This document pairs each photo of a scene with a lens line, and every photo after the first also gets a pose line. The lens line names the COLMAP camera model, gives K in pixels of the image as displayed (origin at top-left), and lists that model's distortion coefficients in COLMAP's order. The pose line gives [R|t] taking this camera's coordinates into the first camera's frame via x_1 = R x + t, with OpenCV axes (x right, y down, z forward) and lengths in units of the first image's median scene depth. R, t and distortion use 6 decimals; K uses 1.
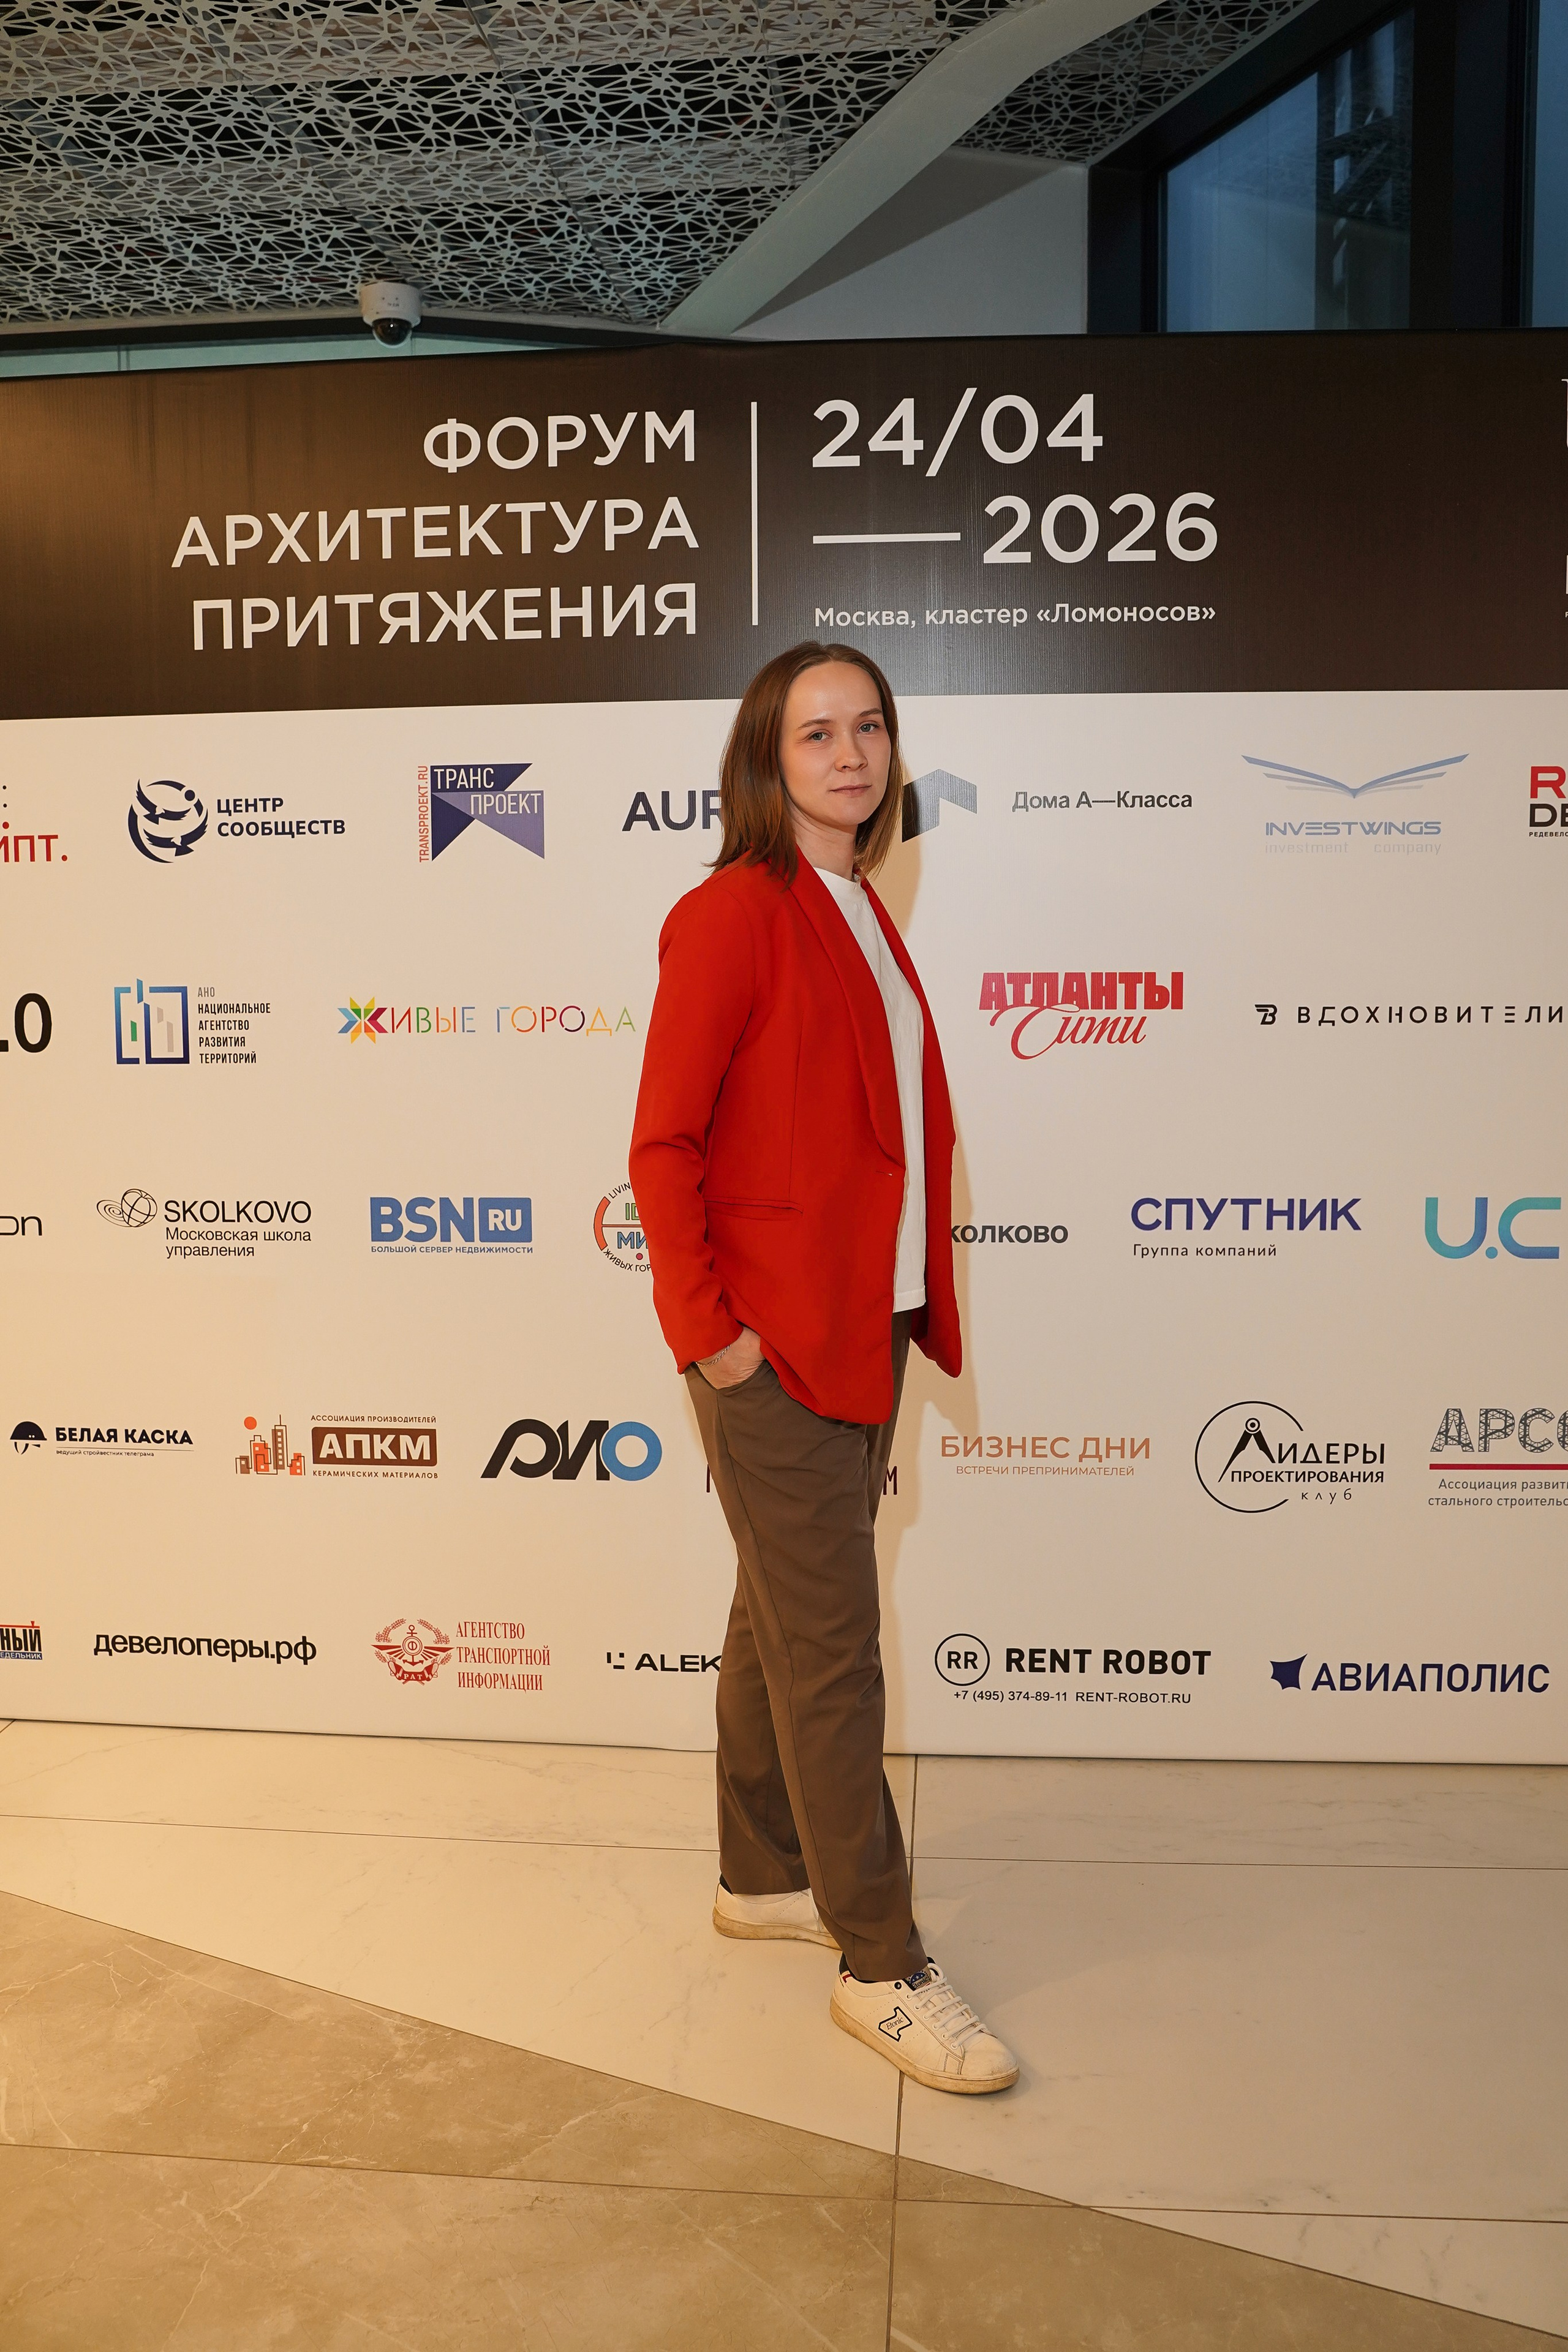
lens RADIAL K [[1897.8, 0, 795.0], [0, 1897.8, 1174.3], [0, 0, 1]] dist [-0.106689, 0.069757]
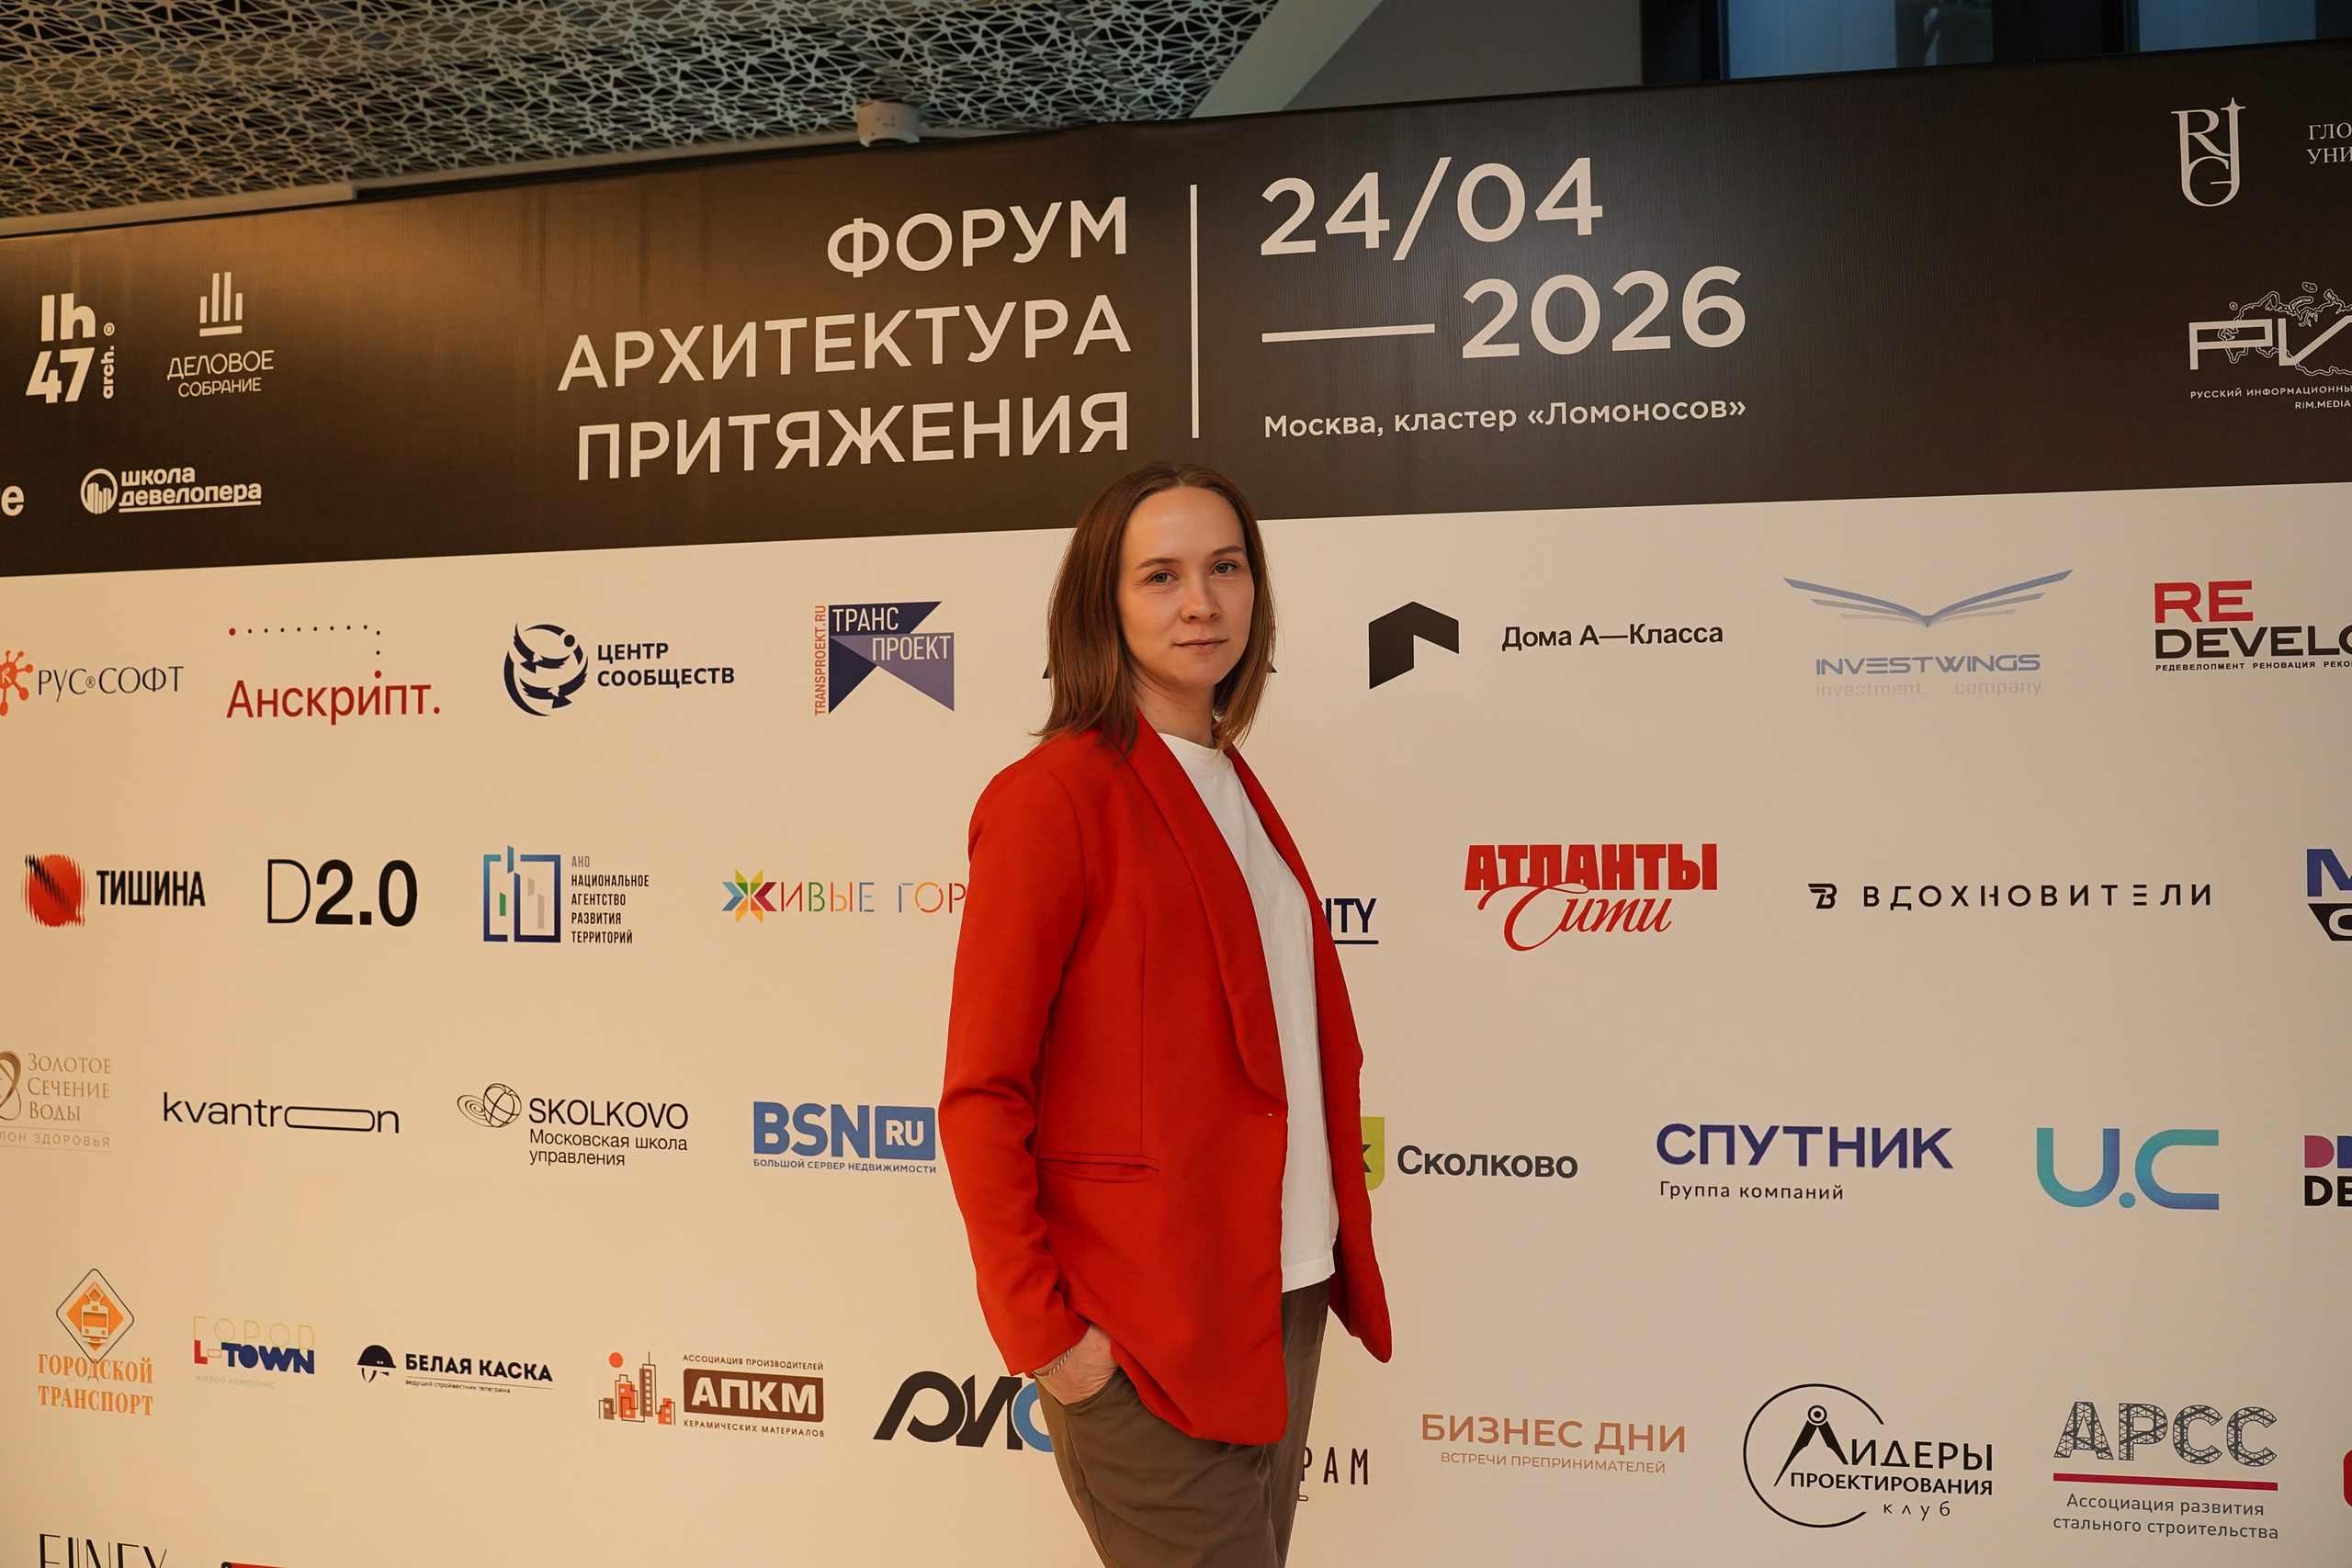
lens RADIAL K [[1897.6, 0, 1168.4], [0, 1897.6, 772.7], [0, 0, 1]] dist [-0.106689, 0.069757]
pose [[0.991210, -0.003647, -0.132244, 0.077711], [-0.012392, 0.992666, -0.120255, -0.036613], [0.131713, 0.120836, 0.983895, 0.167761]]
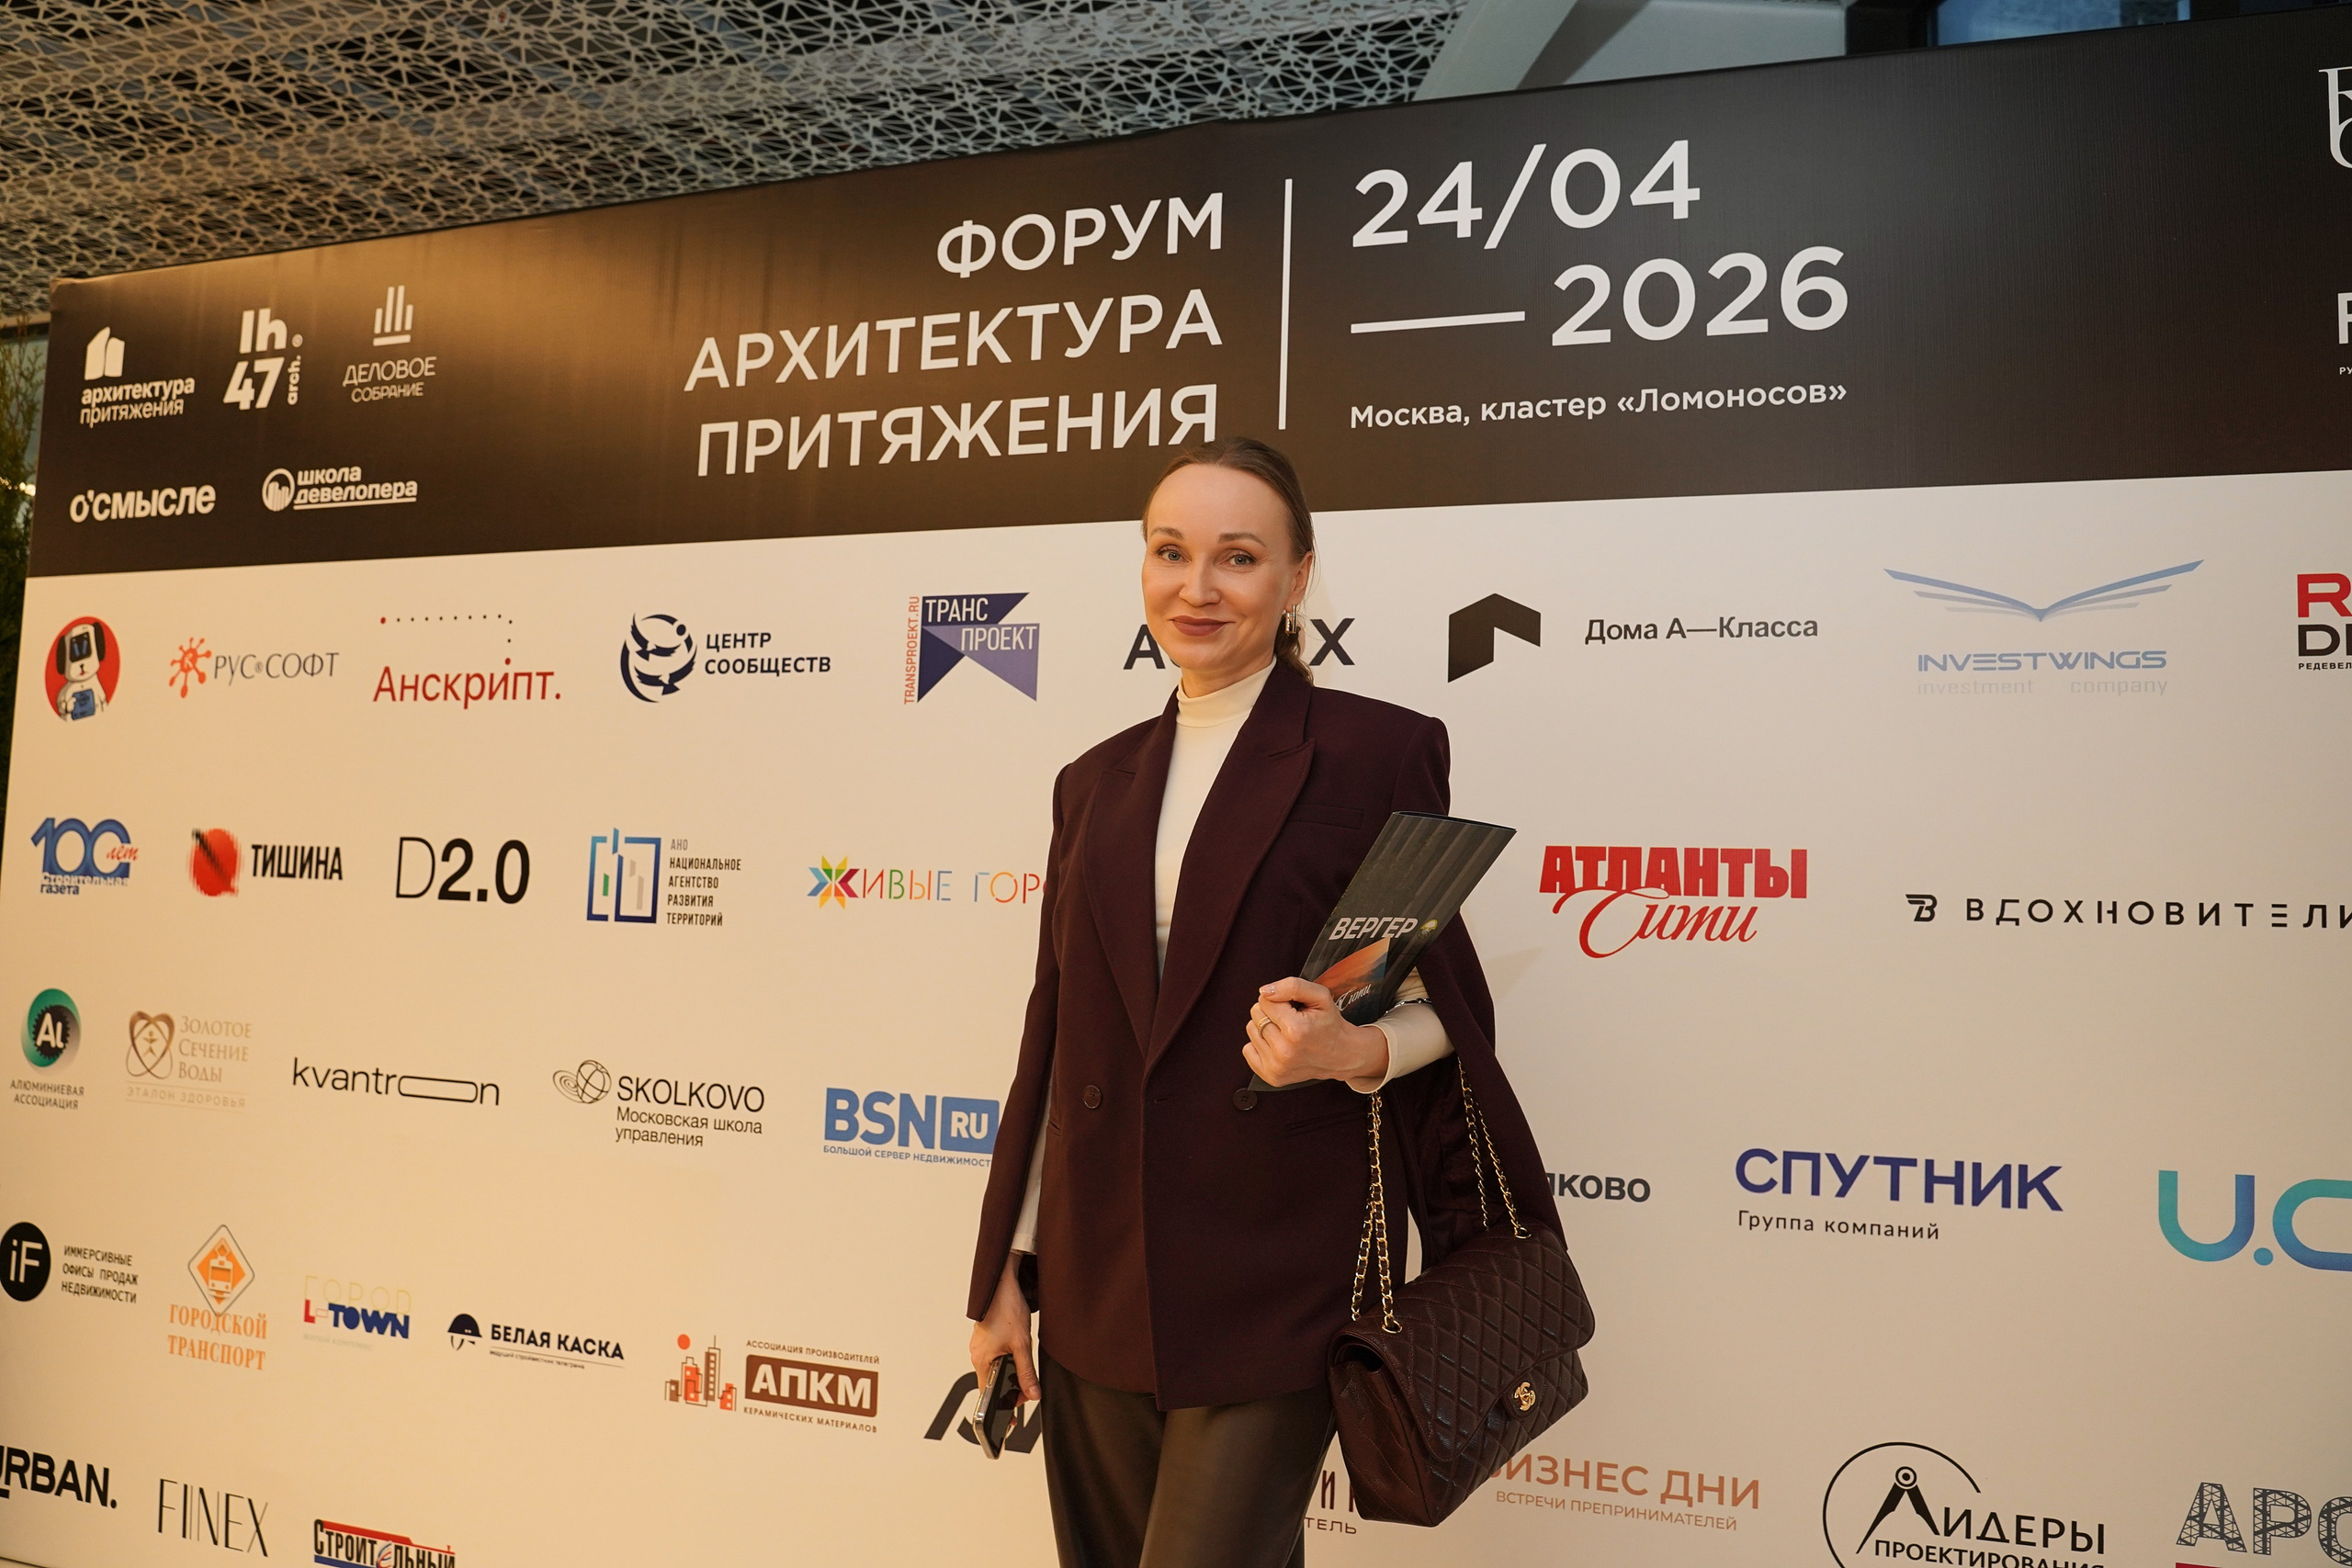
lens RADIAL K [[1897.6, 0, 1170.1], [0, 1897.6, 772.8], [0, 0, 1]] dist [-0.106689, 0.069757]
pose [[0.961533, 0.016771, -0.274176, 0.161975], [-0.067739, 0.981786, -0.177505, 0.013608], [0.266205, 0.189250, 0.945156, 0.207864]]
